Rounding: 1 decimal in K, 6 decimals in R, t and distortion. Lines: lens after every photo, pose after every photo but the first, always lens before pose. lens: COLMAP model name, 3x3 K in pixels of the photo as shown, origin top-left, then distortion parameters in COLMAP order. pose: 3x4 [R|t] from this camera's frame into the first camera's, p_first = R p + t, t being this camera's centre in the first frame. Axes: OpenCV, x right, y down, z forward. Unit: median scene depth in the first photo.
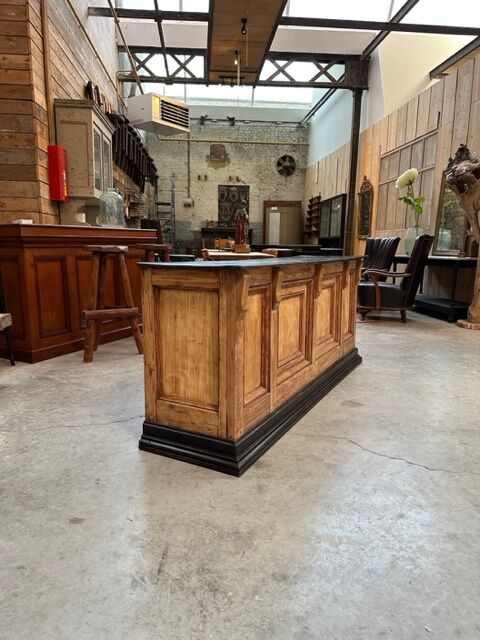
lens RADIAL K [[444.4, 0, 241.9], [0, 444.4, 321.0], [0, 0, 1]] dist [0.061170, -0.082159]
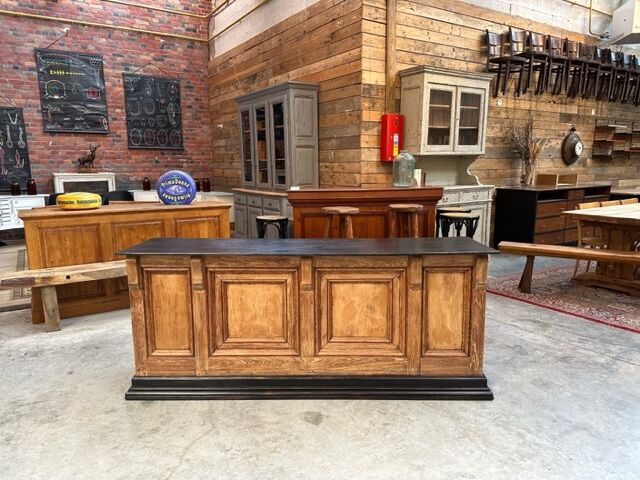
lens RADIAL K [[444.4, 0, 318.0], [0, 444.4, 242.9], [0, 0, 1]] dist [0.061170, -0.082159]
pose [[0.457783, 0.137366, -0.878388, 0.750832], [-0.136862, 0.987103, 0.083040, -0.175765], [0.878466, 0.082204, 0.470680, 0.431618]]
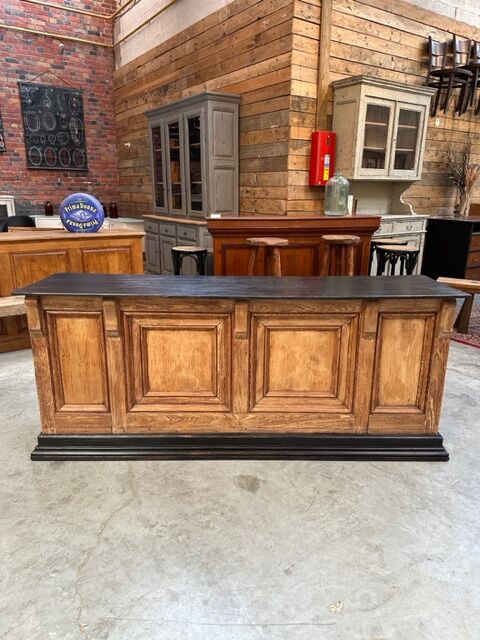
lens RADIAL K [[447.0, 0, 237.7], [0, 447.0, 321.2], [0, 0, 1]] dist [0.037127, -0.043338]
pose [[0.477495, 0.235313, -0.846538, 0.635244], [-0.148471, 0.971224, 0.186227, -0.174904], [0.866000, 0.036764, 0.498691, 0.448979]]
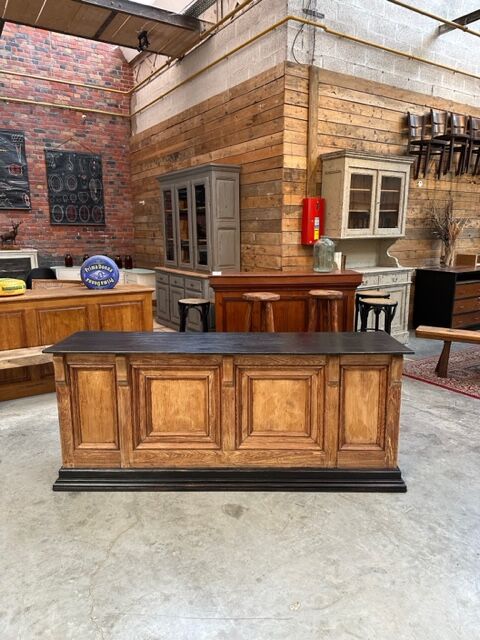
lens RADIAL K [[444.4, 0, 241.9], [0, 444.4, 321.0], [0, 0, 1]] dist [0.061170, -0.082159]
pose [[0.462145, 0.159081, -0.872419, 0.763632], [-0.141183, 0.984430, 0.104717, -0.227087], [0.875494, 0.074776, 0.477409, 0.417349]]
